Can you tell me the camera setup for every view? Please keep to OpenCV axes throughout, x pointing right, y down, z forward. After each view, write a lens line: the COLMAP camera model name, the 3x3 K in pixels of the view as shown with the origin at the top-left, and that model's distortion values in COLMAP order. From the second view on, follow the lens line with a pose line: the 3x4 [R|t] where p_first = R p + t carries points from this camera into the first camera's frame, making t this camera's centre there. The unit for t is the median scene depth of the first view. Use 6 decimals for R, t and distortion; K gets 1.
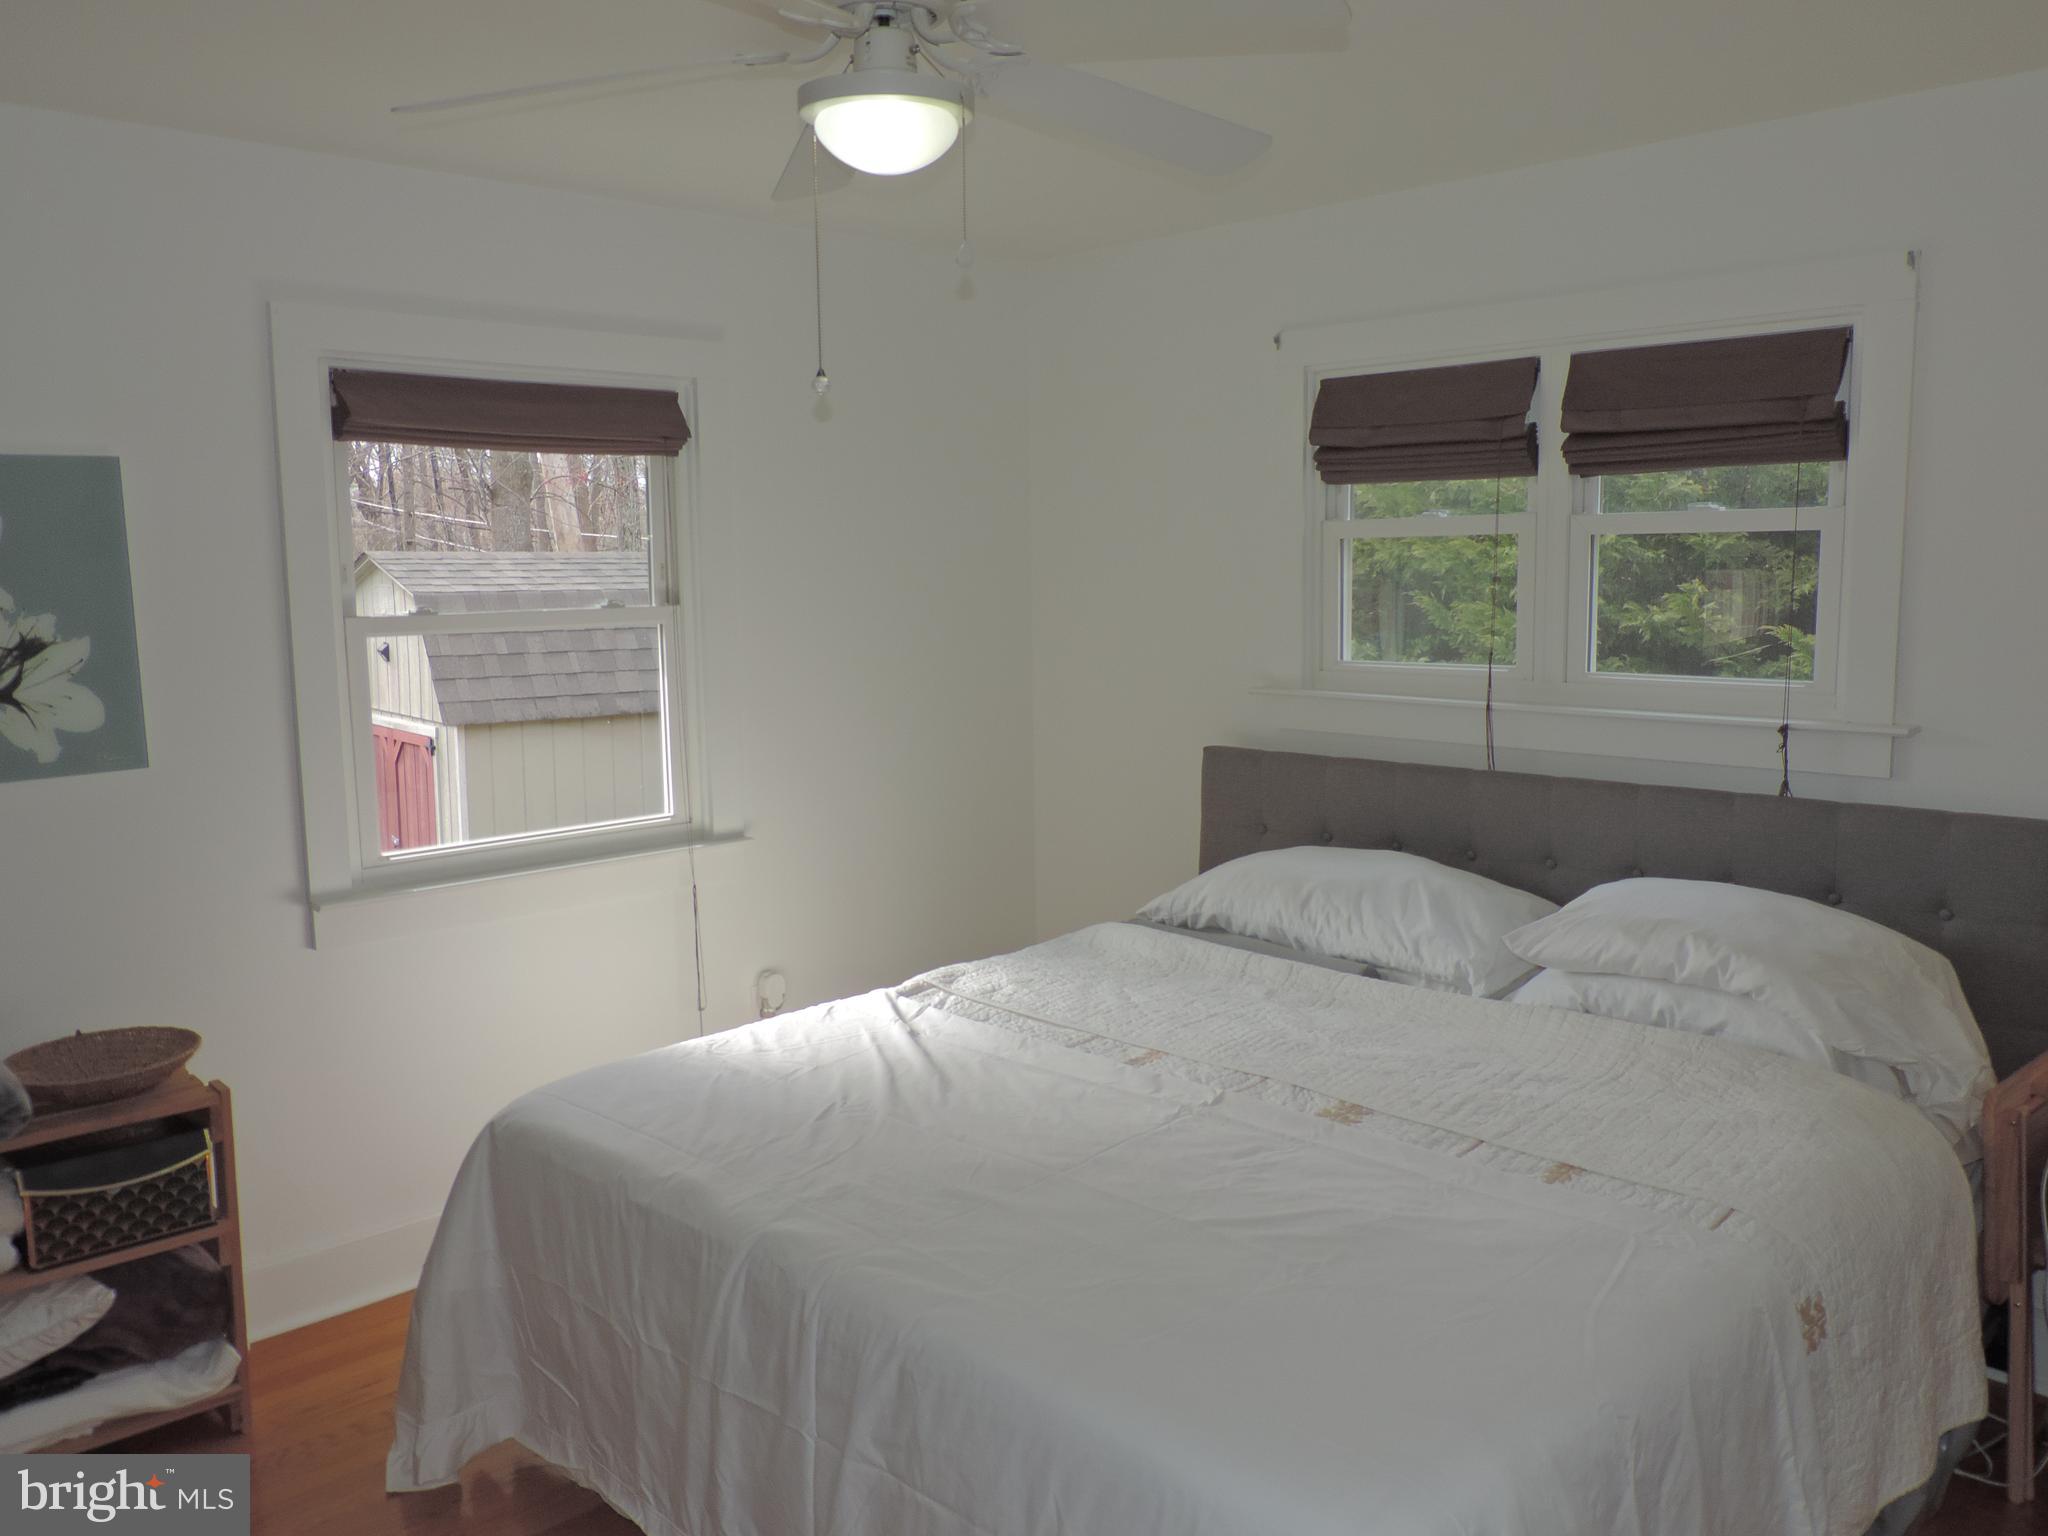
lens RADIAL K [[1603.1, 0, 1013.1], [0, 1603.1, 768.0], [0, 0, 1]] dist [-0.033743, 0.008400]
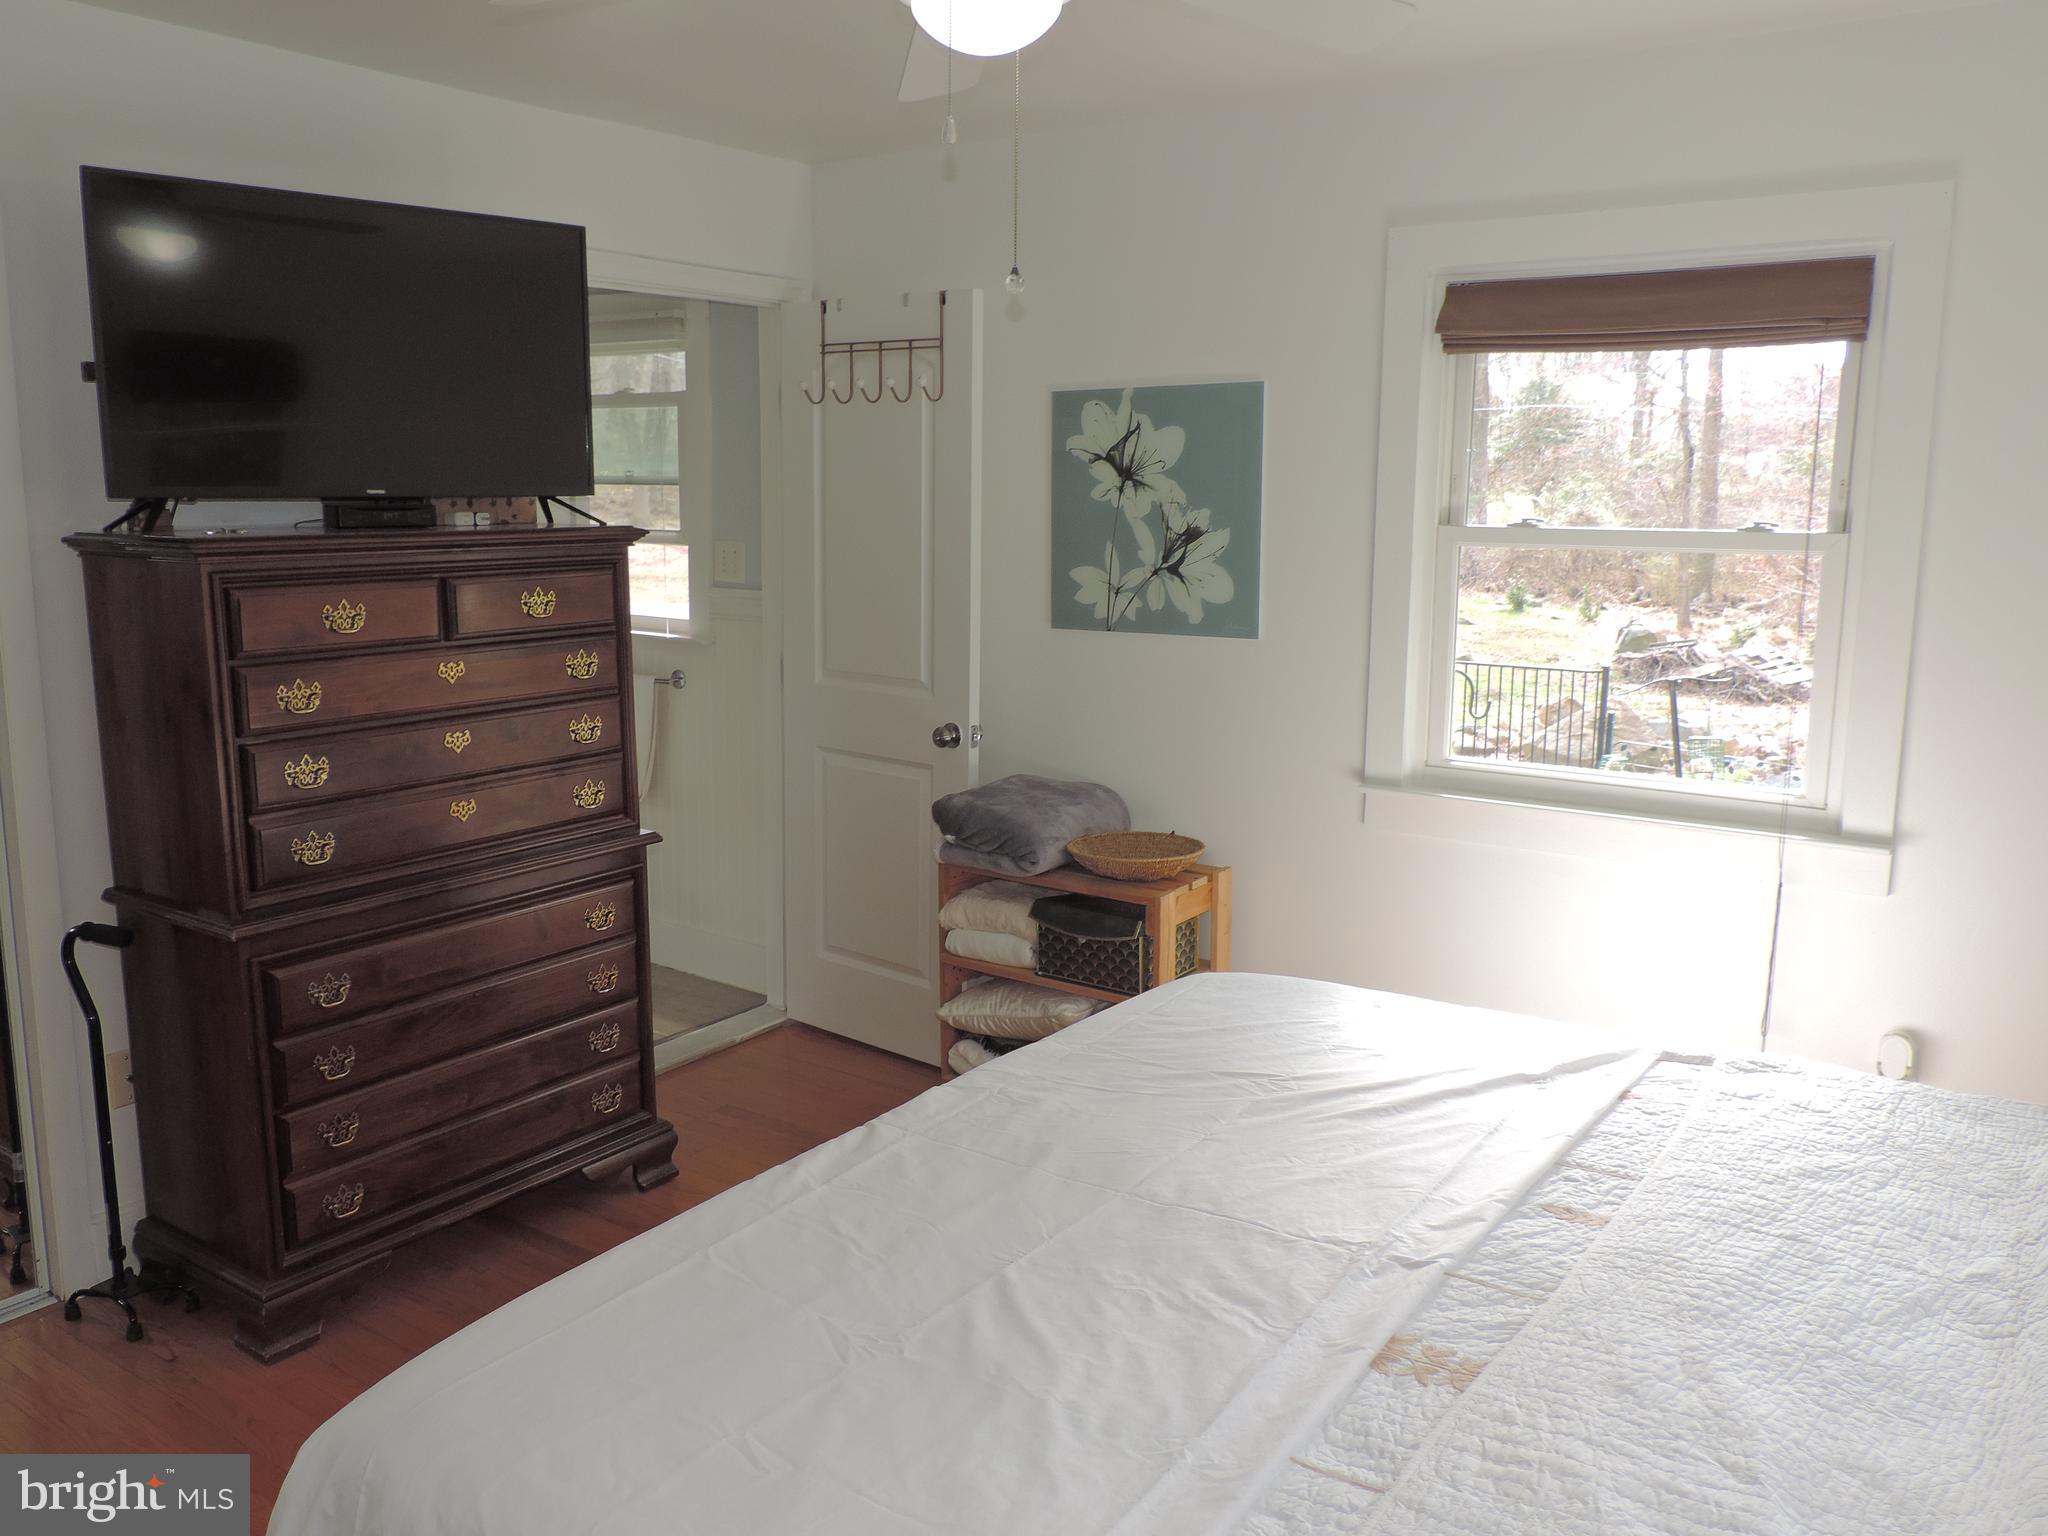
lens RADIAL K [[1603.1, 0, 1013.4], [0, 1603.1, 764.2], [0, 0, 1]] dist [-0.033743, 0.008400]
pose [[0.179580, 0.183542, -0.966469, 0.647984], [-0.131344, 0.978118, 0.161349, -0.082833], [0.974936, 0.097965, 0.199758, 0.604092]]
